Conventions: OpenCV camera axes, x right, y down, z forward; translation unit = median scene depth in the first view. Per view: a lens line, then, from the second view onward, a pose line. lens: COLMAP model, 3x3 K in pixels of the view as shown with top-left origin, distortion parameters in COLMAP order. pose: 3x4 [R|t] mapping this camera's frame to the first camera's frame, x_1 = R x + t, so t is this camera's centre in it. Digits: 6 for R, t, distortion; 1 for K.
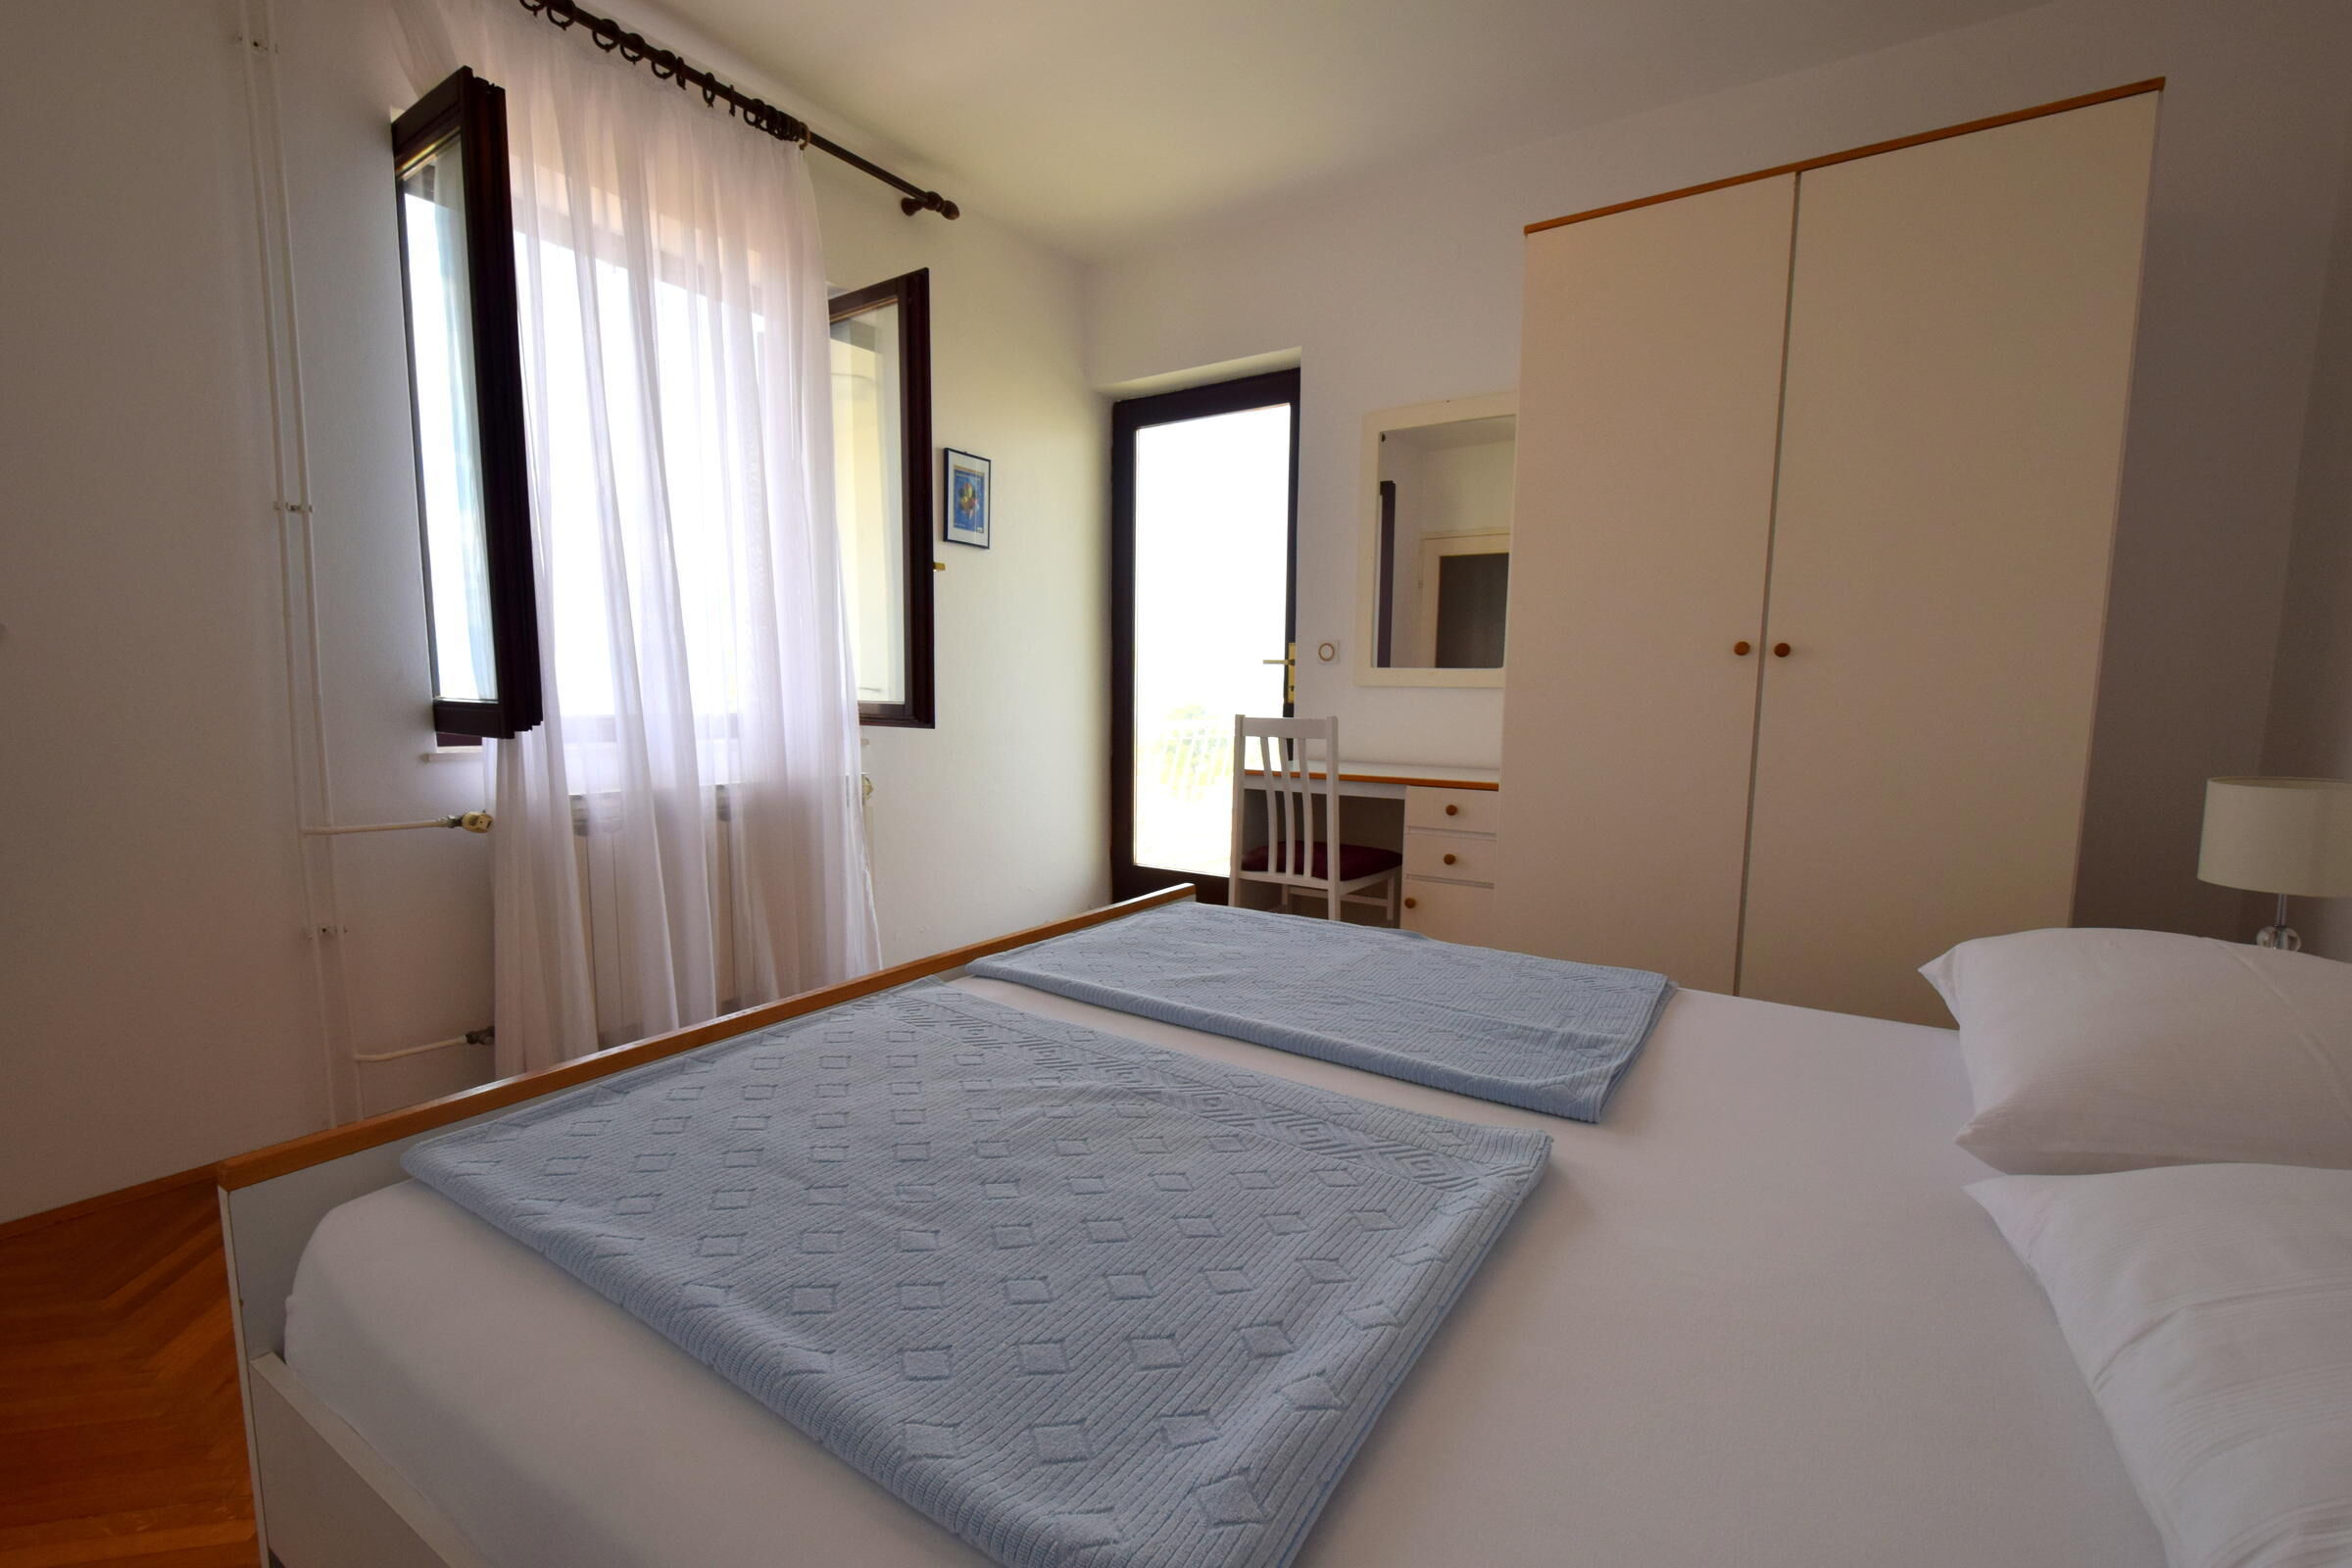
lens RADIAL K [[1023.8, 0, 1181.1], [0, 1023.8, 805.4], [0, 0, 1]] dist [0.004920, -0.003766]
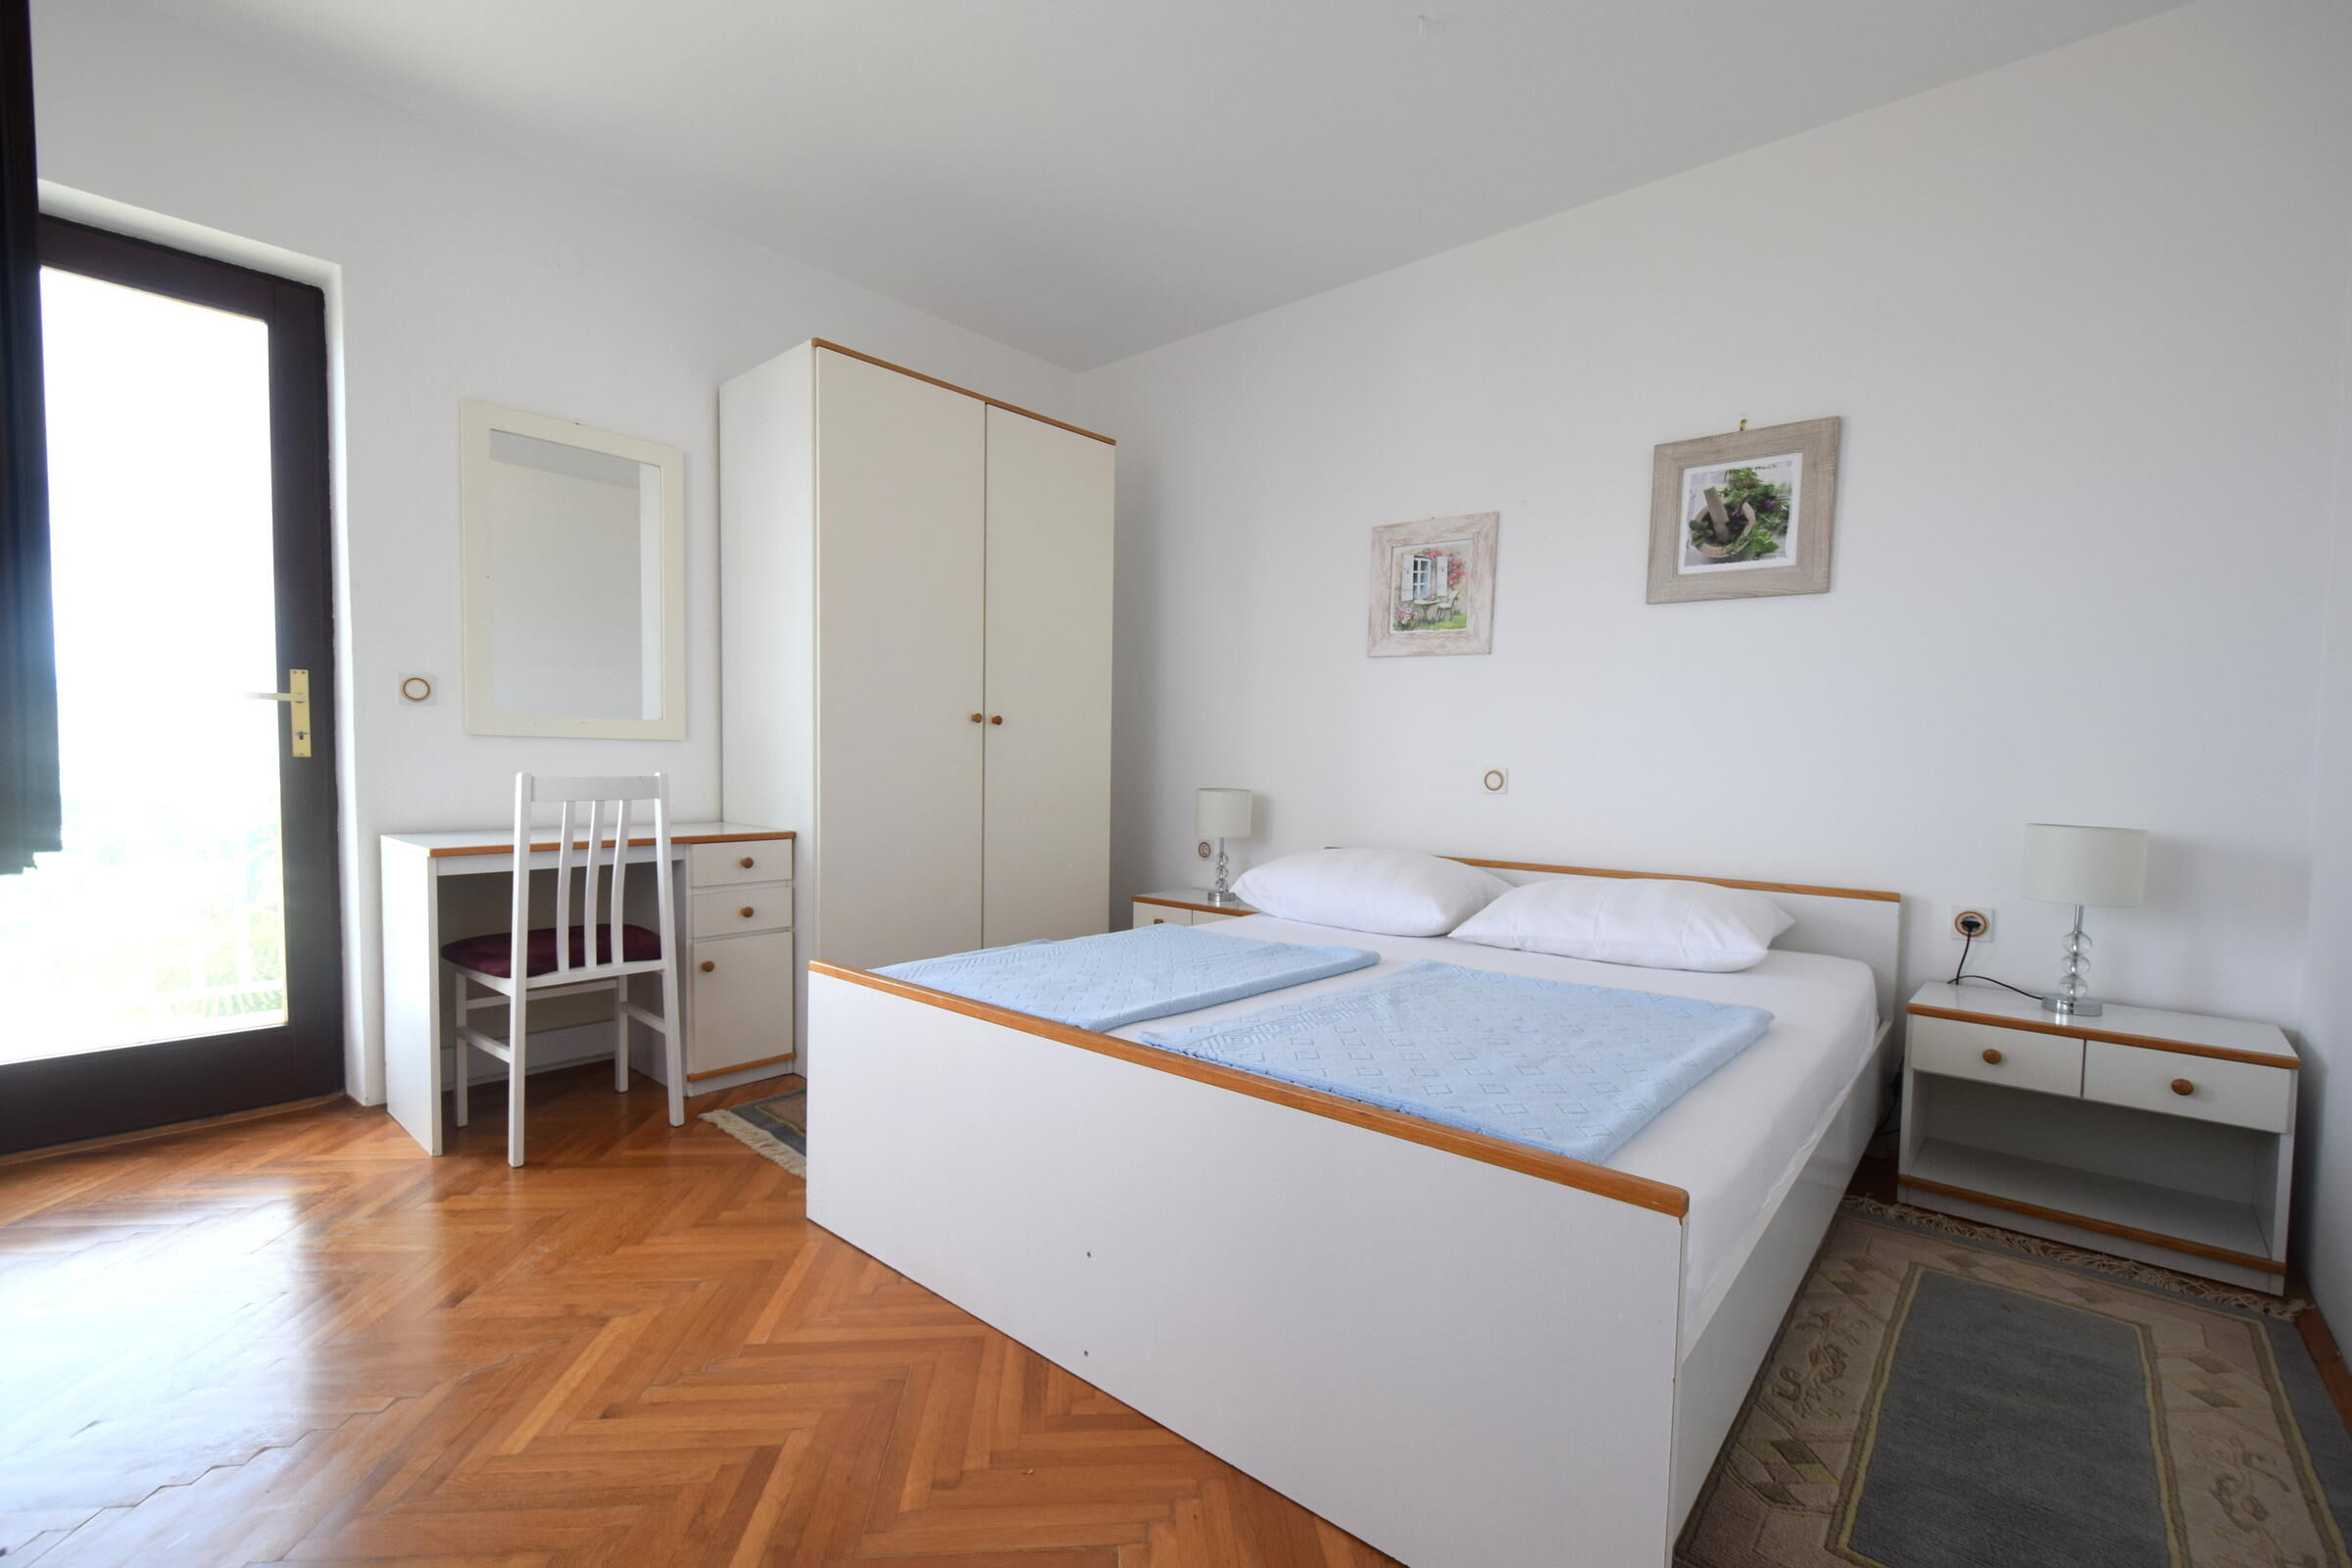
lens RADIAL K [[1023.8, 0, 1181.1], [0, 1023.8, 805.4], [0, 0, 1]] dist [0.004920, -0.003766]
pose [[0.138757, -0.054130, 0.988846, -0.666175], [0.097483, 0.994402, 0.040755, -0.050773], [-0.985517, 0.090740, 0.143257, 0.427656]]
